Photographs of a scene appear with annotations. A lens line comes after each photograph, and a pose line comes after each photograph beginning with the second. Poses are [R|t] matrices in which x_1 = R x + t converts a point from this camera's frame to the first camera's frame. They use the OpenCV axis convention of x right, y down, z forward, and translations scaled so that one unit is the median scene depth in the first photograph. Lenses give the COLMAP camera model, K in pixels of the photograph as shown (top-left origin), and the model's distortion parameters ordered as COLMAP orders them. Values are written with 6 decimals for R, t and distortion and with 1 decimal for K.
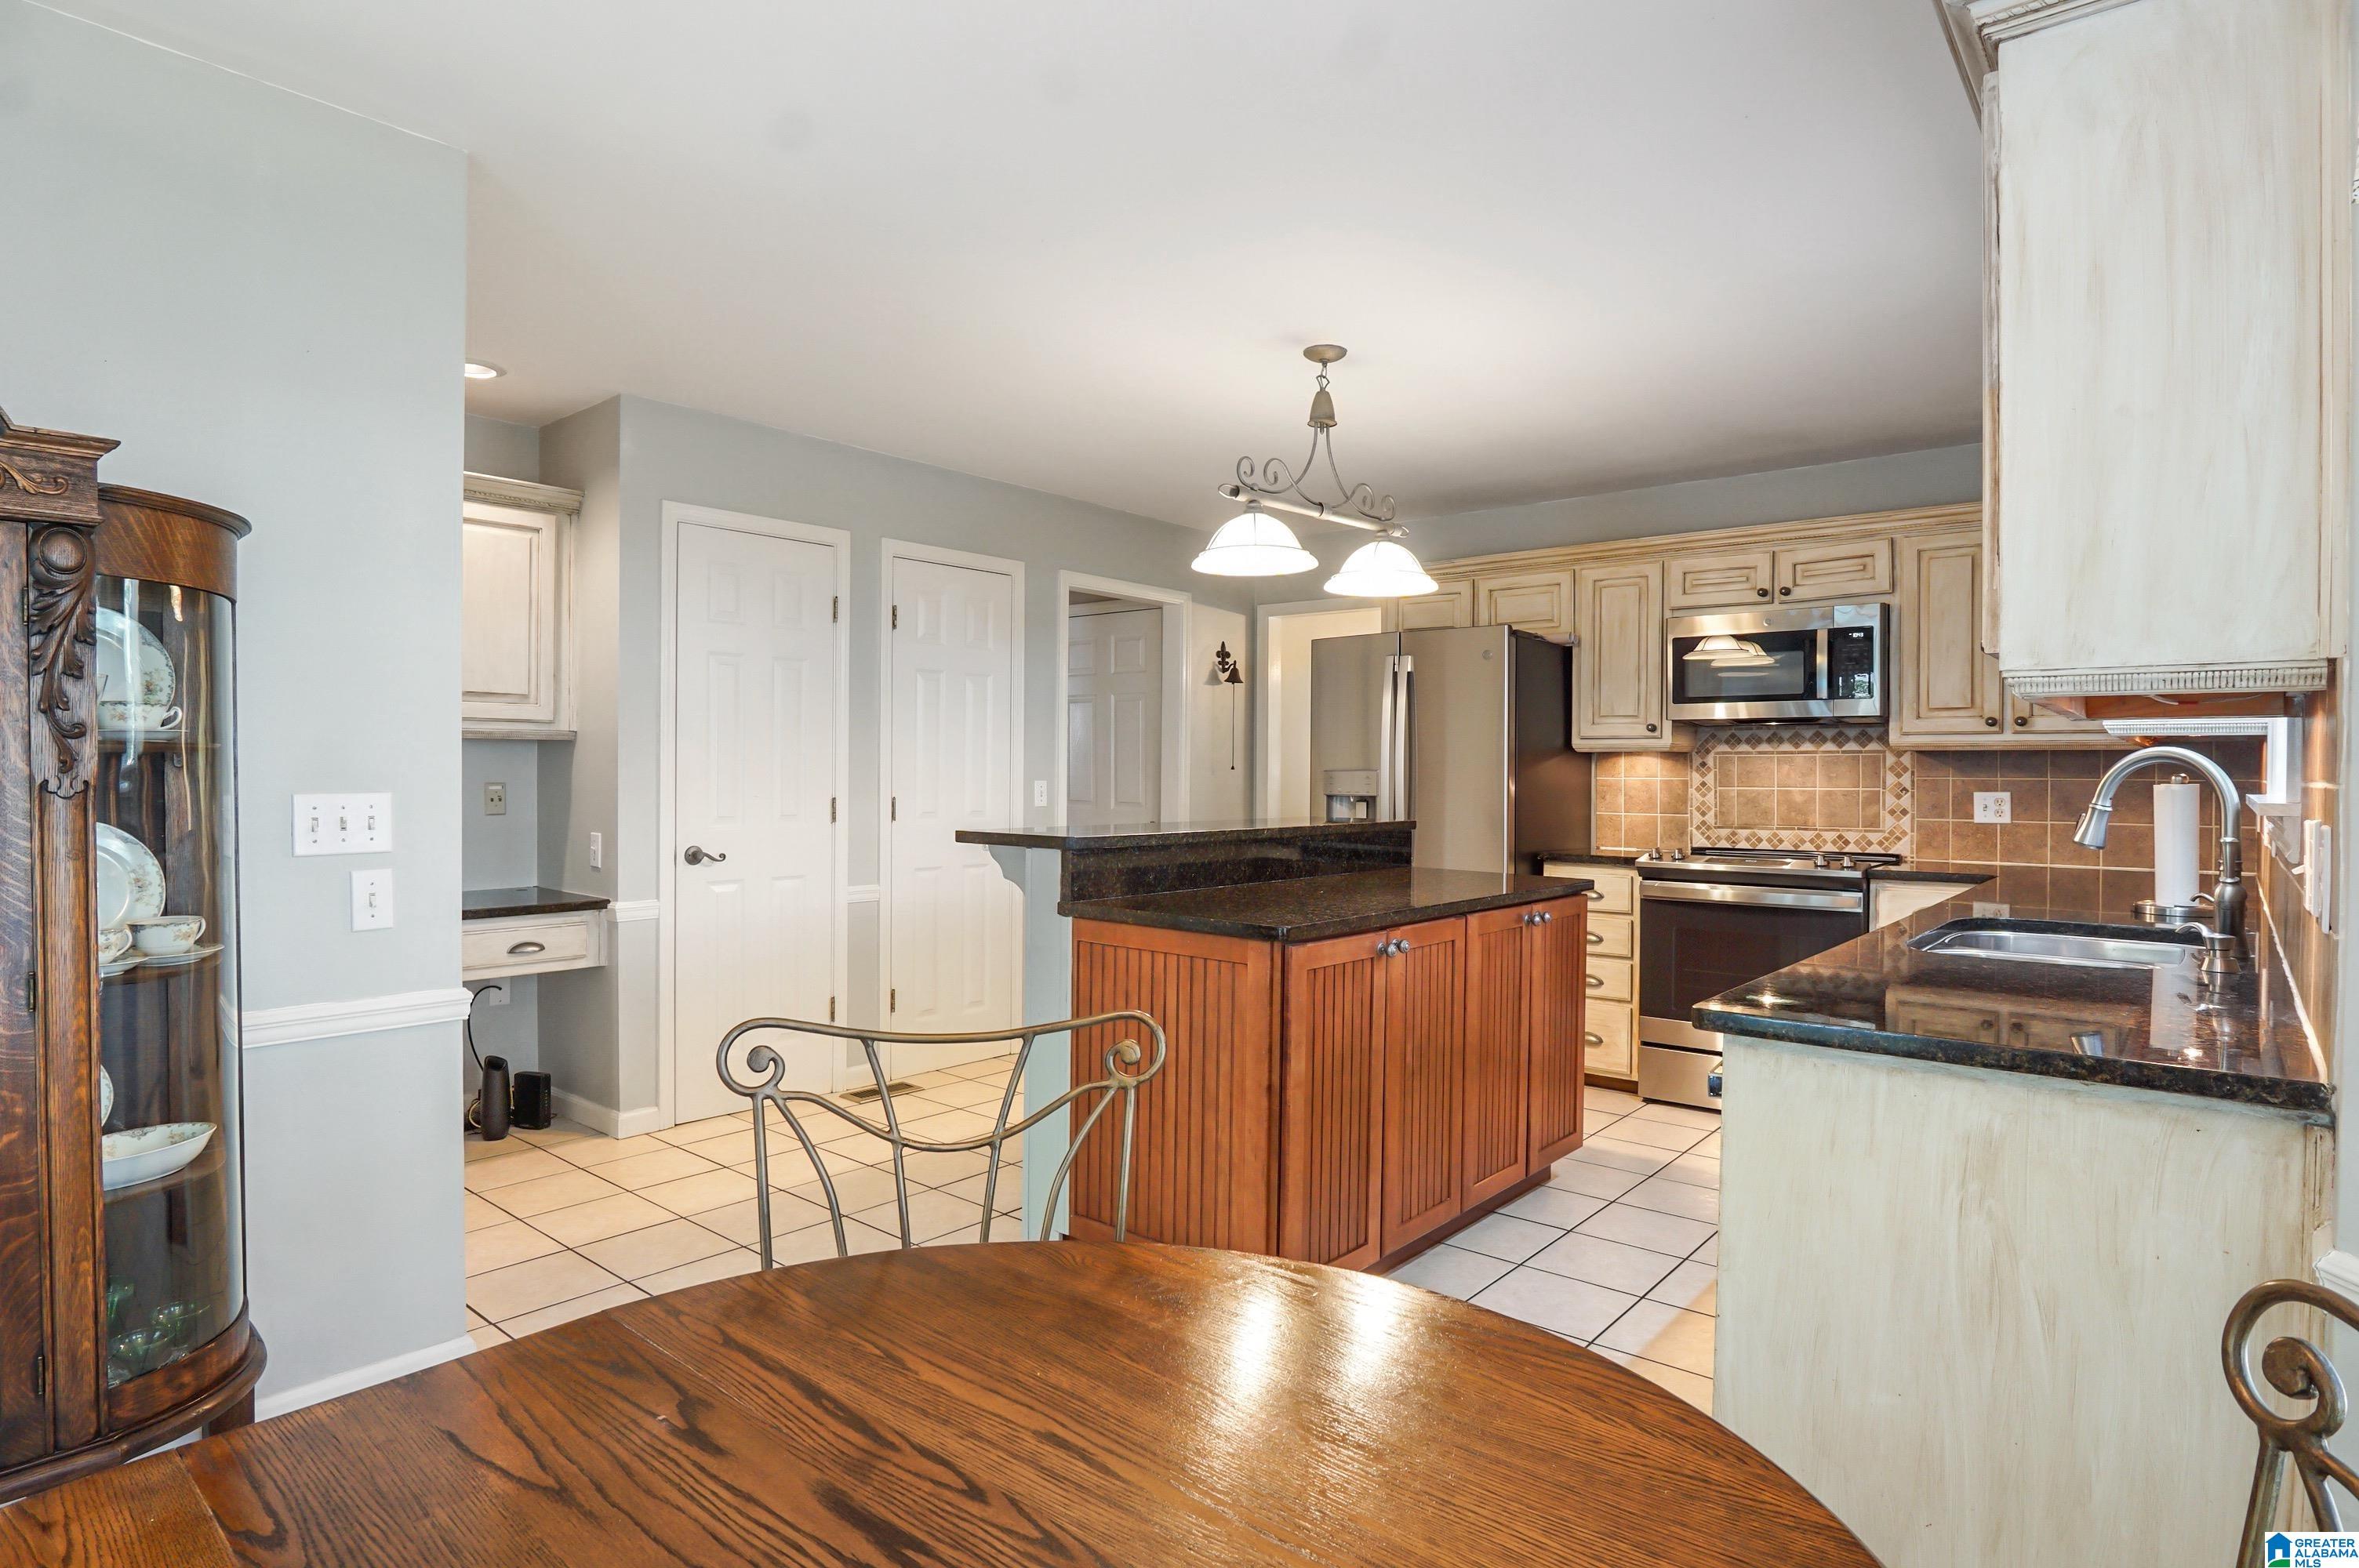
lens RADIAL K [[1262.5, 0, 1169.7], [0, 1262.5, 778.5], [0, 0, 1]] dist [-0.028454, 0.006833]
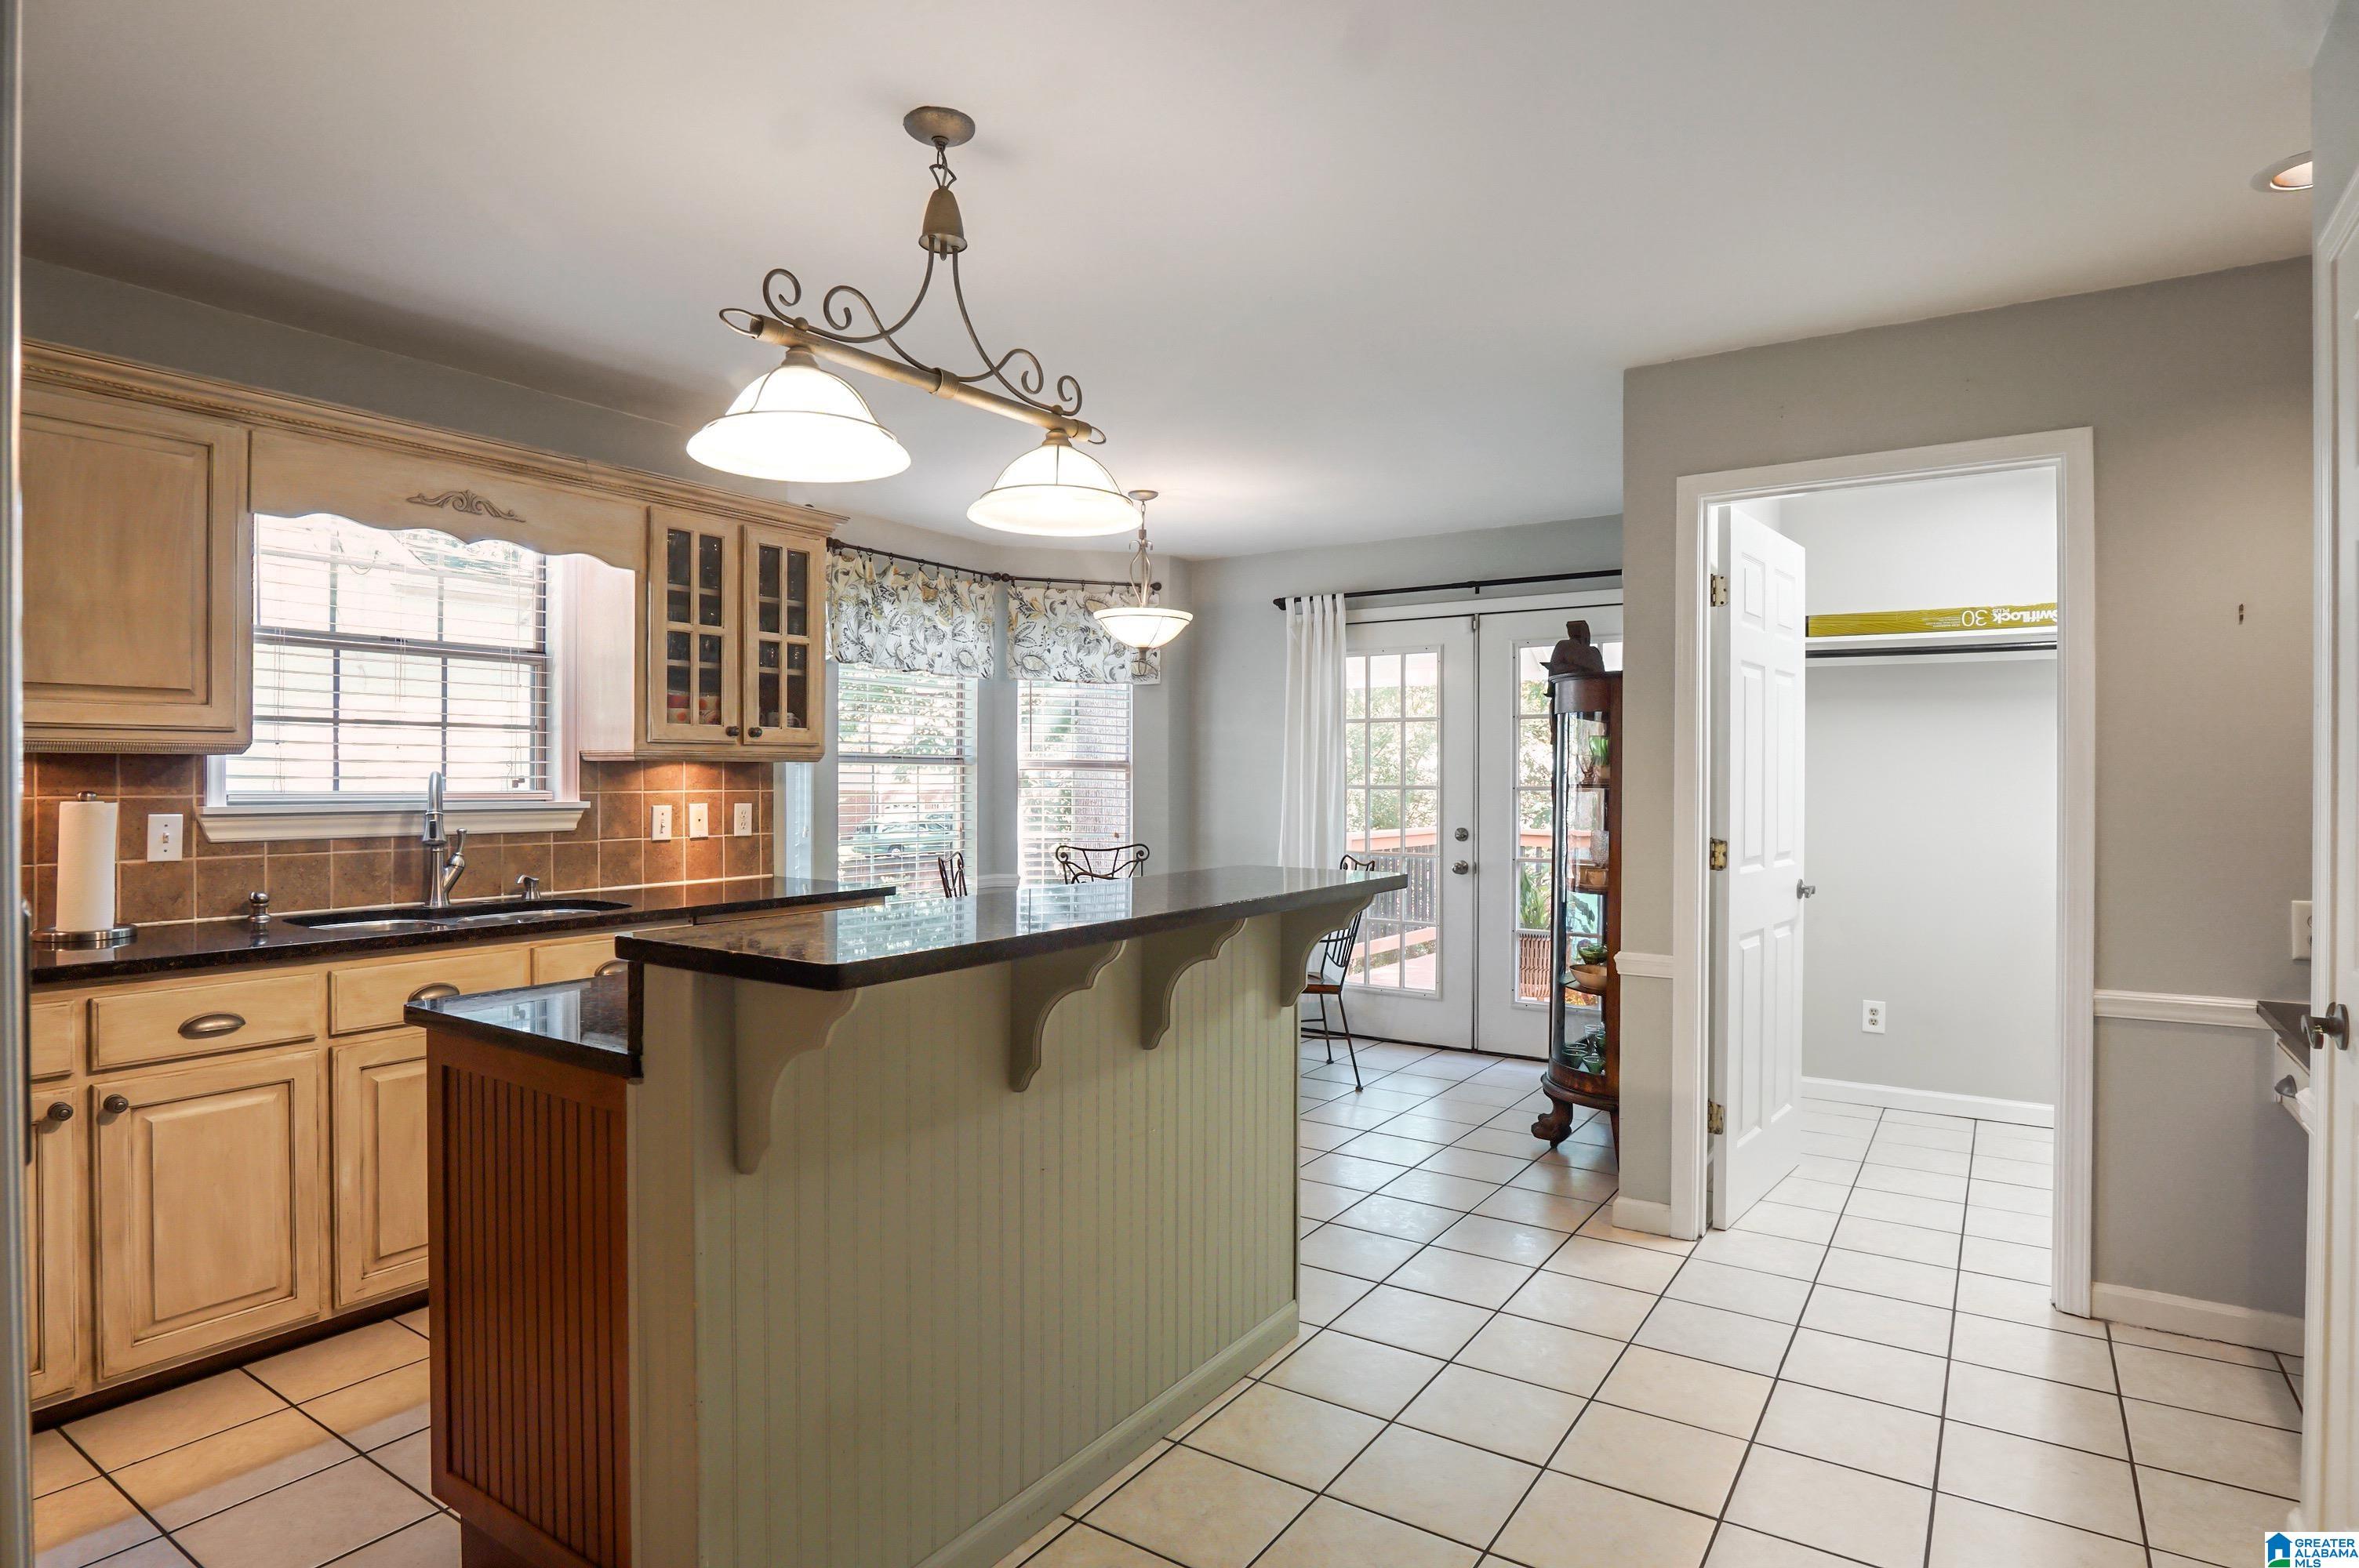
lens RADIAL K [[1262.5, 0, 1169.6], [0, 1262.5, 777.6], [0, 0, 1]] dist [-0.028454, 0.006833]
pose [[-0.993365, -0.012061, -0.114374, 0.057698], [-0.013038, 0.999885, 0.007791, -0.019020], [0.114266, 0.009230, -0.993407, 1.203446]]
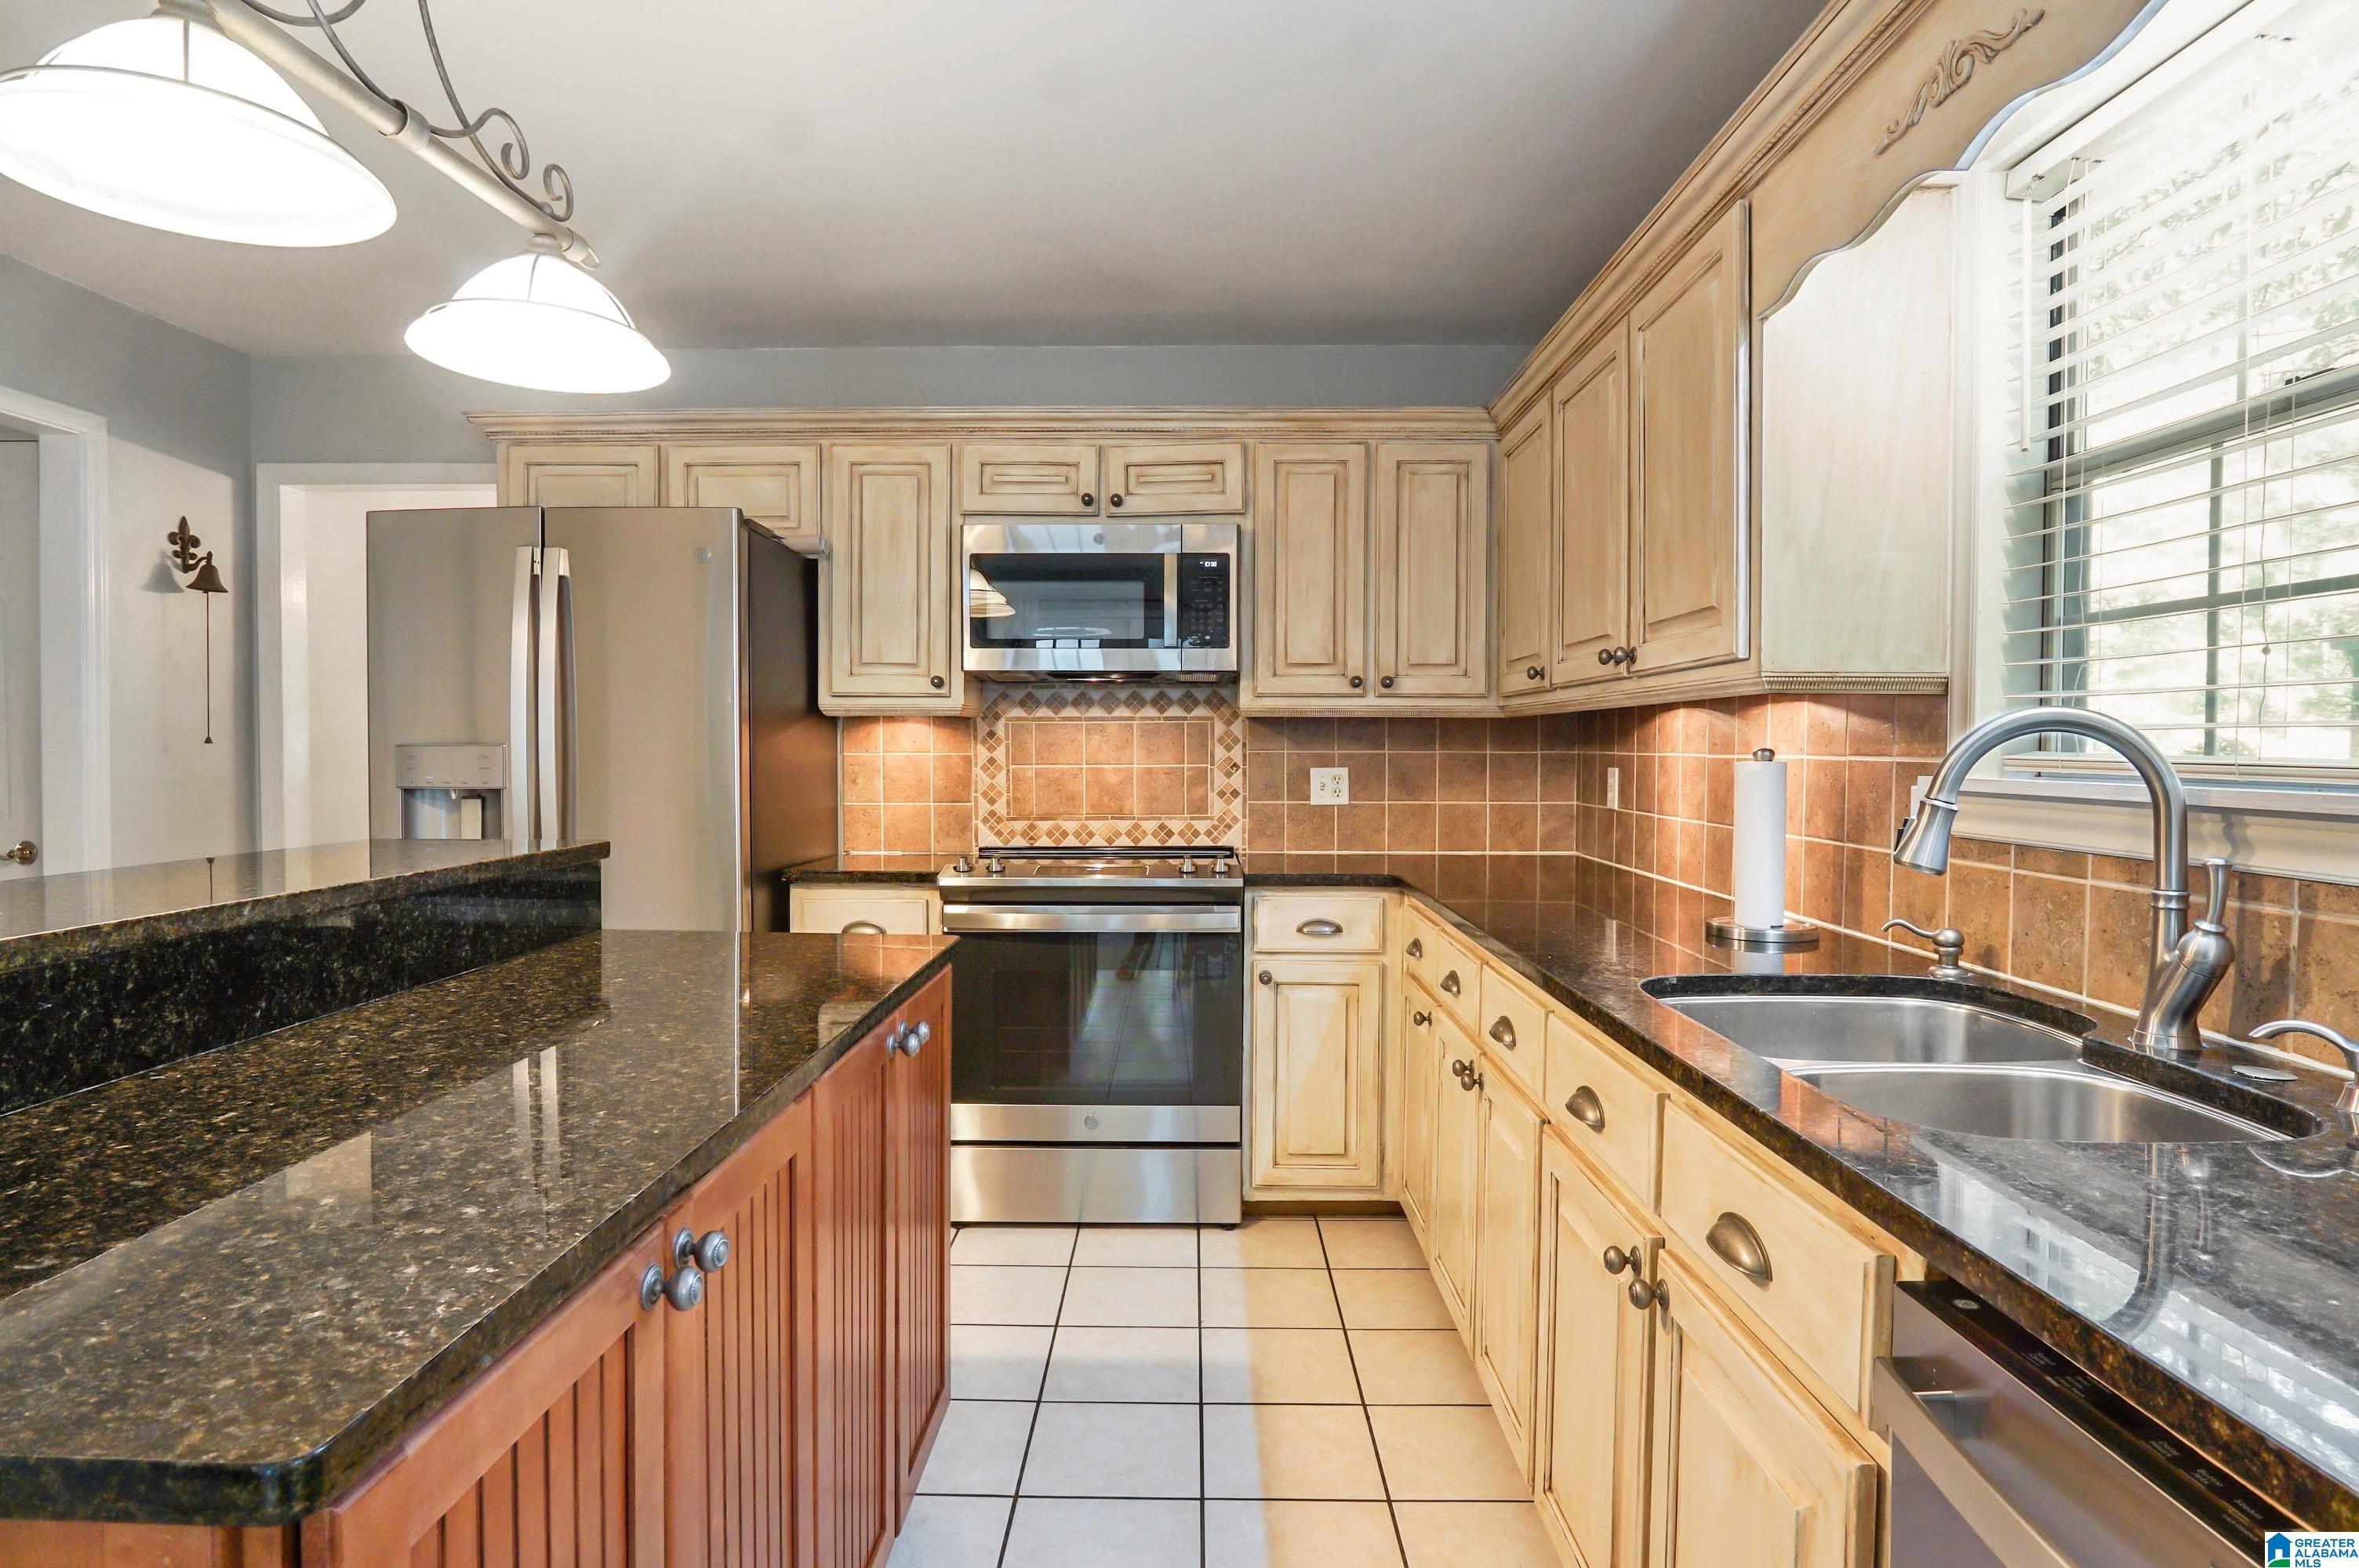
lens RADIAL K [[1262.5, 0, 1171.5], [0, 1262.5, 770.9], [0, 0, 1]] dist [-0.028454, 0.006833]
pose [[0.772906, -0.017415, 0.634281, 0.038982], [0.006342, 0.999785, 0.019723, -0.003939], [-0.634489, -0.011221, 0.772851, 0.381300]]
